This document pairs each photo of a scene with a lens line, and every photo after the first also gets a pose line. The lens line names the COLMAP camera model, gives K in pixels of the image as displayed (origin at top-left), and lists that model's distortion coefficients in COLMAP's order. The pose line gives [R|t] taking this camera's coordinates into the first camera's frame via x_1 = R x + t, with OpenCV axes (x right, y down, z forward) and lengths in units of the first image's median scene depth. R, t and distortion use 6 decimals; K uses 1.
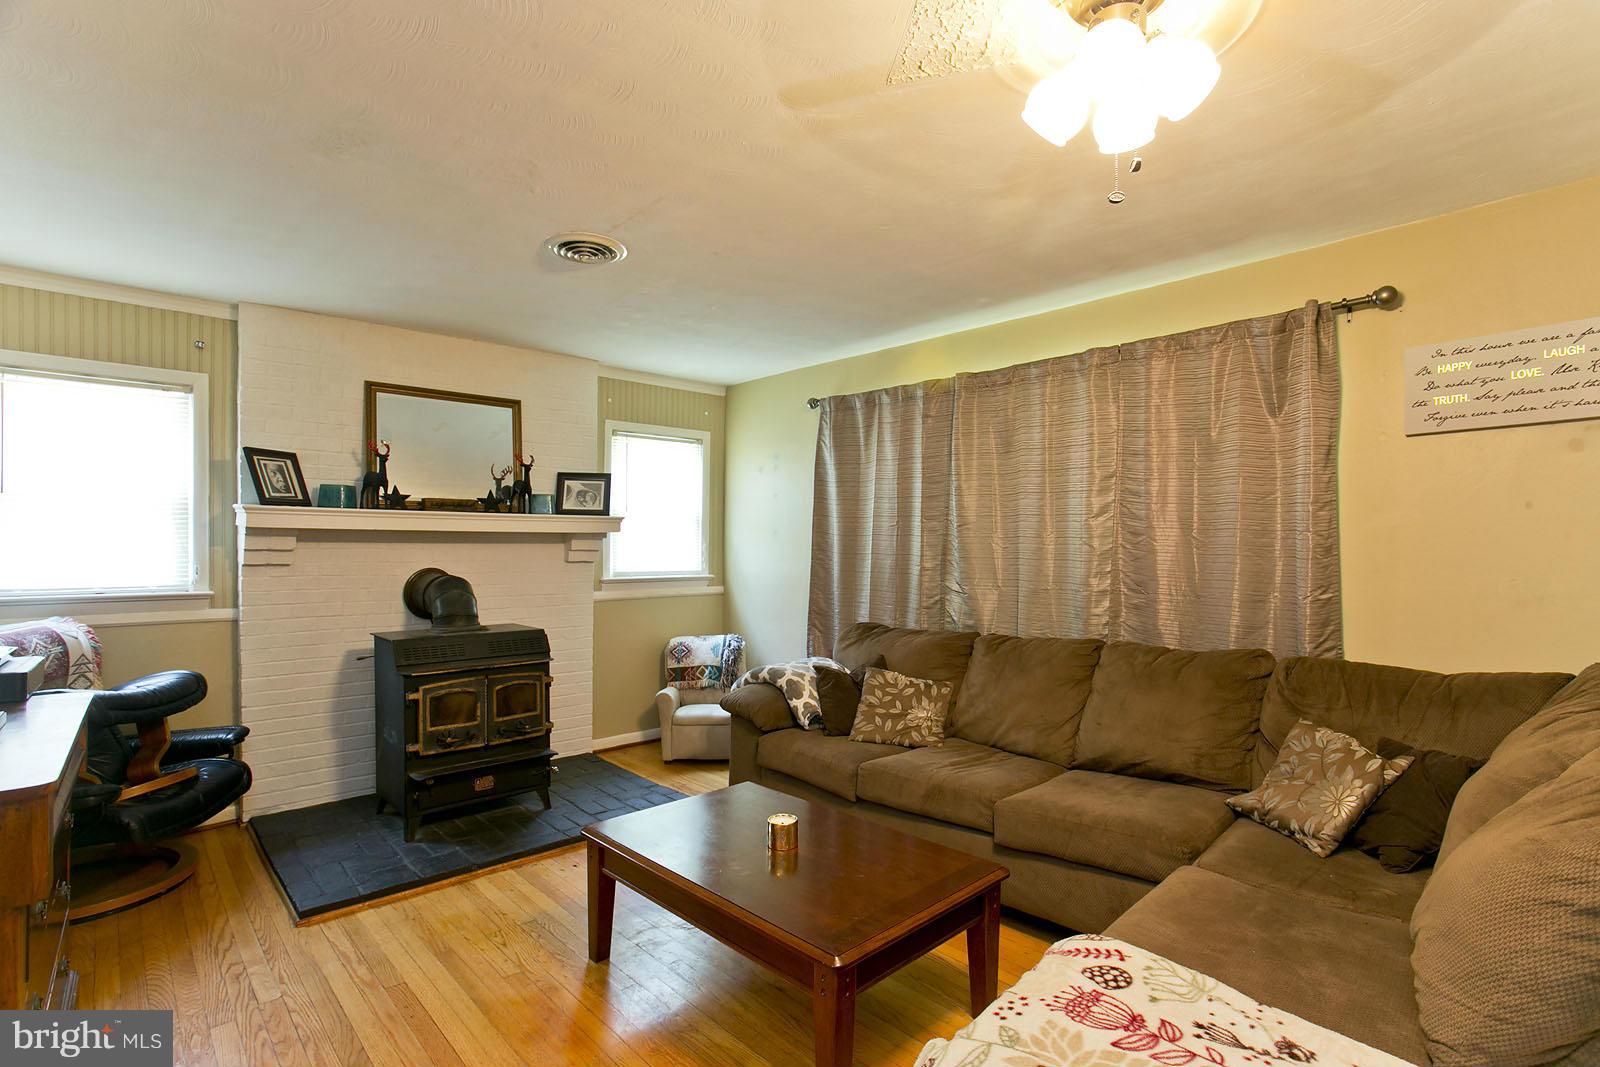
lens RADIAL K [[768.3, 0, 748.3], [0, 768.3, 532.1], [0, 0, 1]] dist [-0.054079, 0.021178]
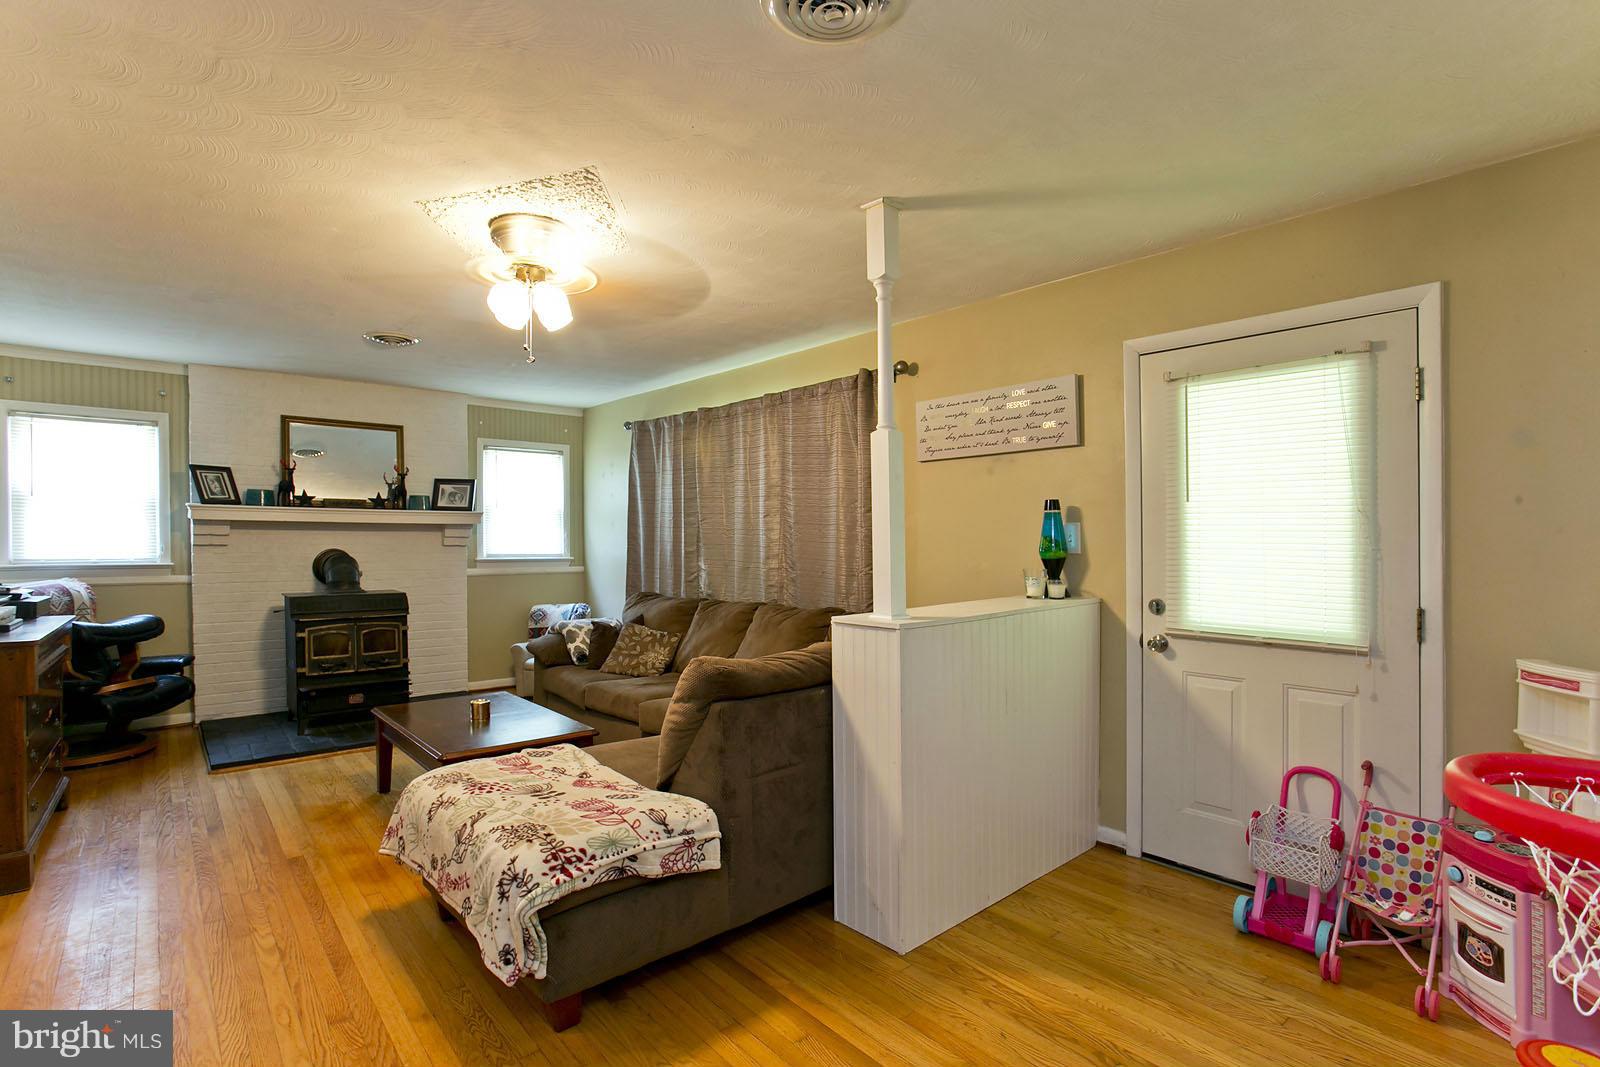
lens RADIAL K [[752.4, 0, 701.1], [0, 752.4, 535.9], [0, 0, 1]] dist [-0.015152, 0.000491]
pose [[0.997348, 0.007791, -0.072361, 0.398326], [-0.006462, 0.999806, 0.018586, -0.006598], [0.072492, -0.018069, 0.997205, -0.354970]]
